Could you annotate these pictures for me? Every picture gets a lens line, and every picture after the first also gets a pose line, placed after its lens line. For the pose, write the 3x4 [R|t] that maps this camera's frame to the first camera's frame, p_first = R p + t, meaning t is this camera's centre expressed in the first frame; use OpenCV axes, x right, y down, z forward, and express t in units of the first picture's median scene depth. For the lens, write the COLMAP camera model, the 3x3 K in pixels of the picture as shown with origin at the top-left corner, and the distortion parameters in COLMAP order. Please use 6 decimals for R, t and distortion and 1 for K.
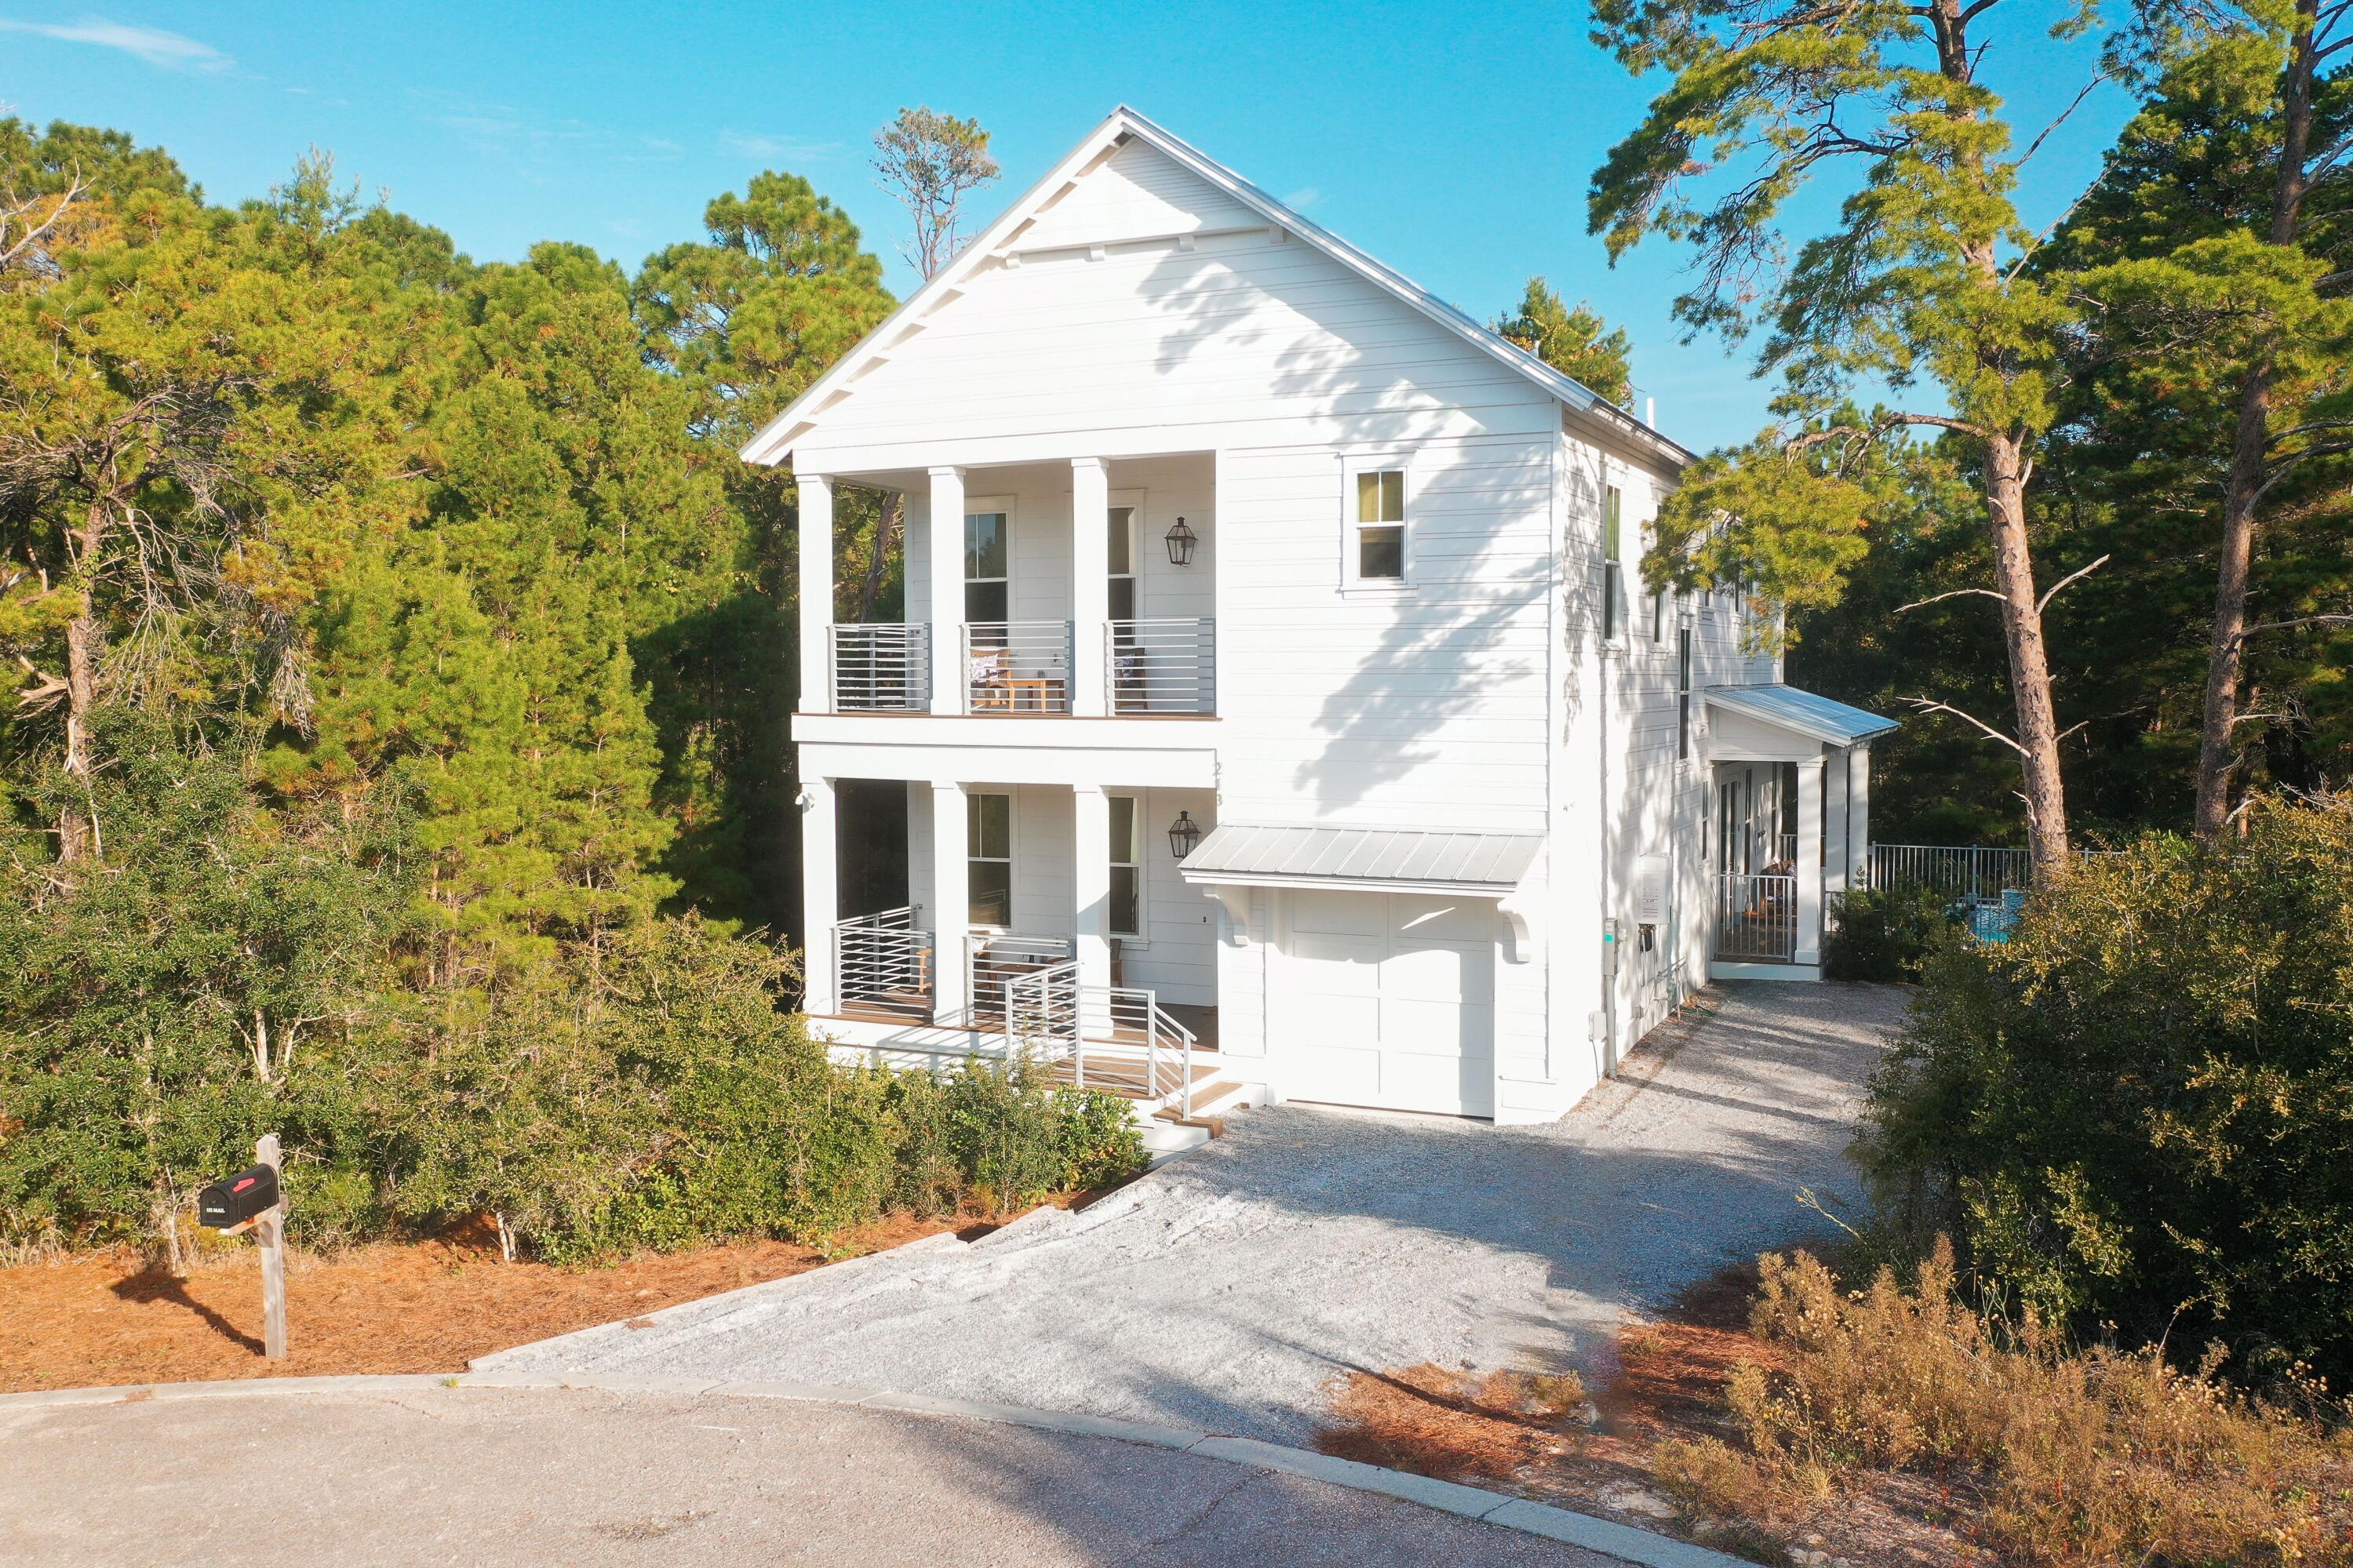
lens RADIAL K [[1832.5, 0, 1176.8], [0, 1832.5, 778.3], [0, 0, 1]] dist [0.003545, -0.001176]
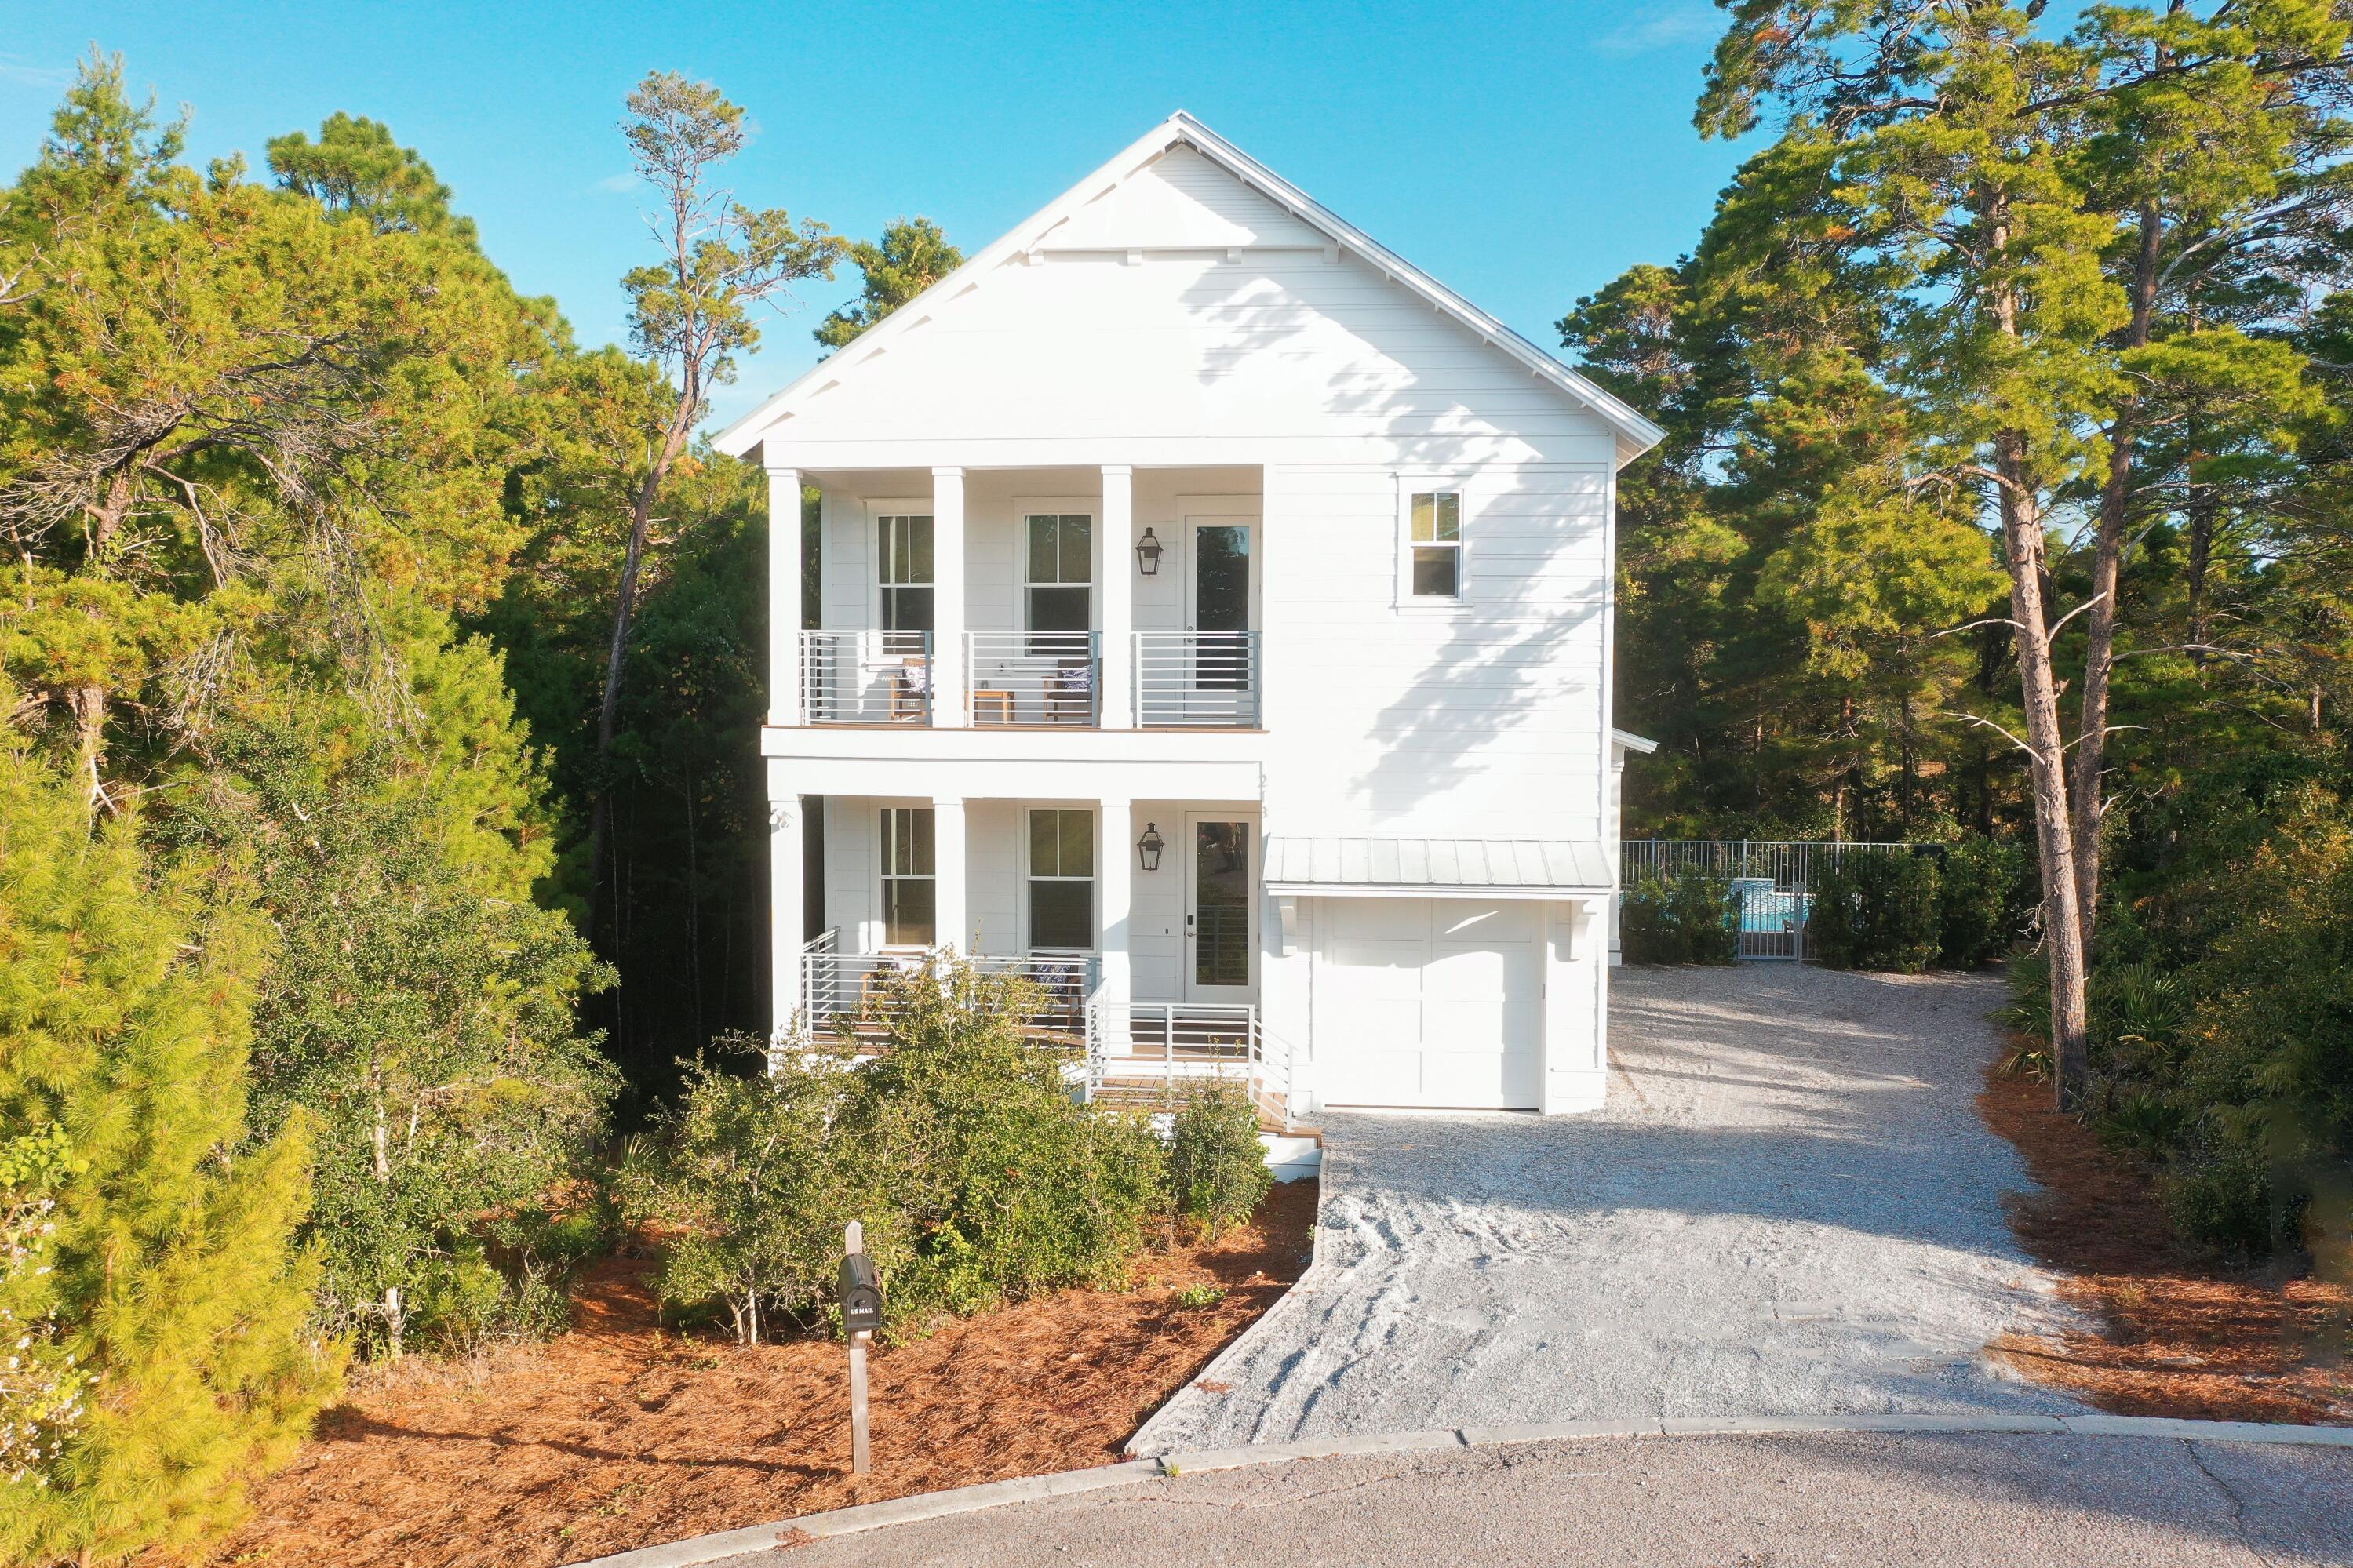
lens RADIAL K [[1823.1, 0, 1176.5], [0, 1823.1, 784.0], [0, 0, 1]] dist [0.006566, 0.006325]
pose [[0.946626, -0.011956, 0.322114, -0.354826], [0.011336, 0.999929, 0.003801, -0.008202], [-0.322136, 0.000053, 0.946693, 0.068853]]
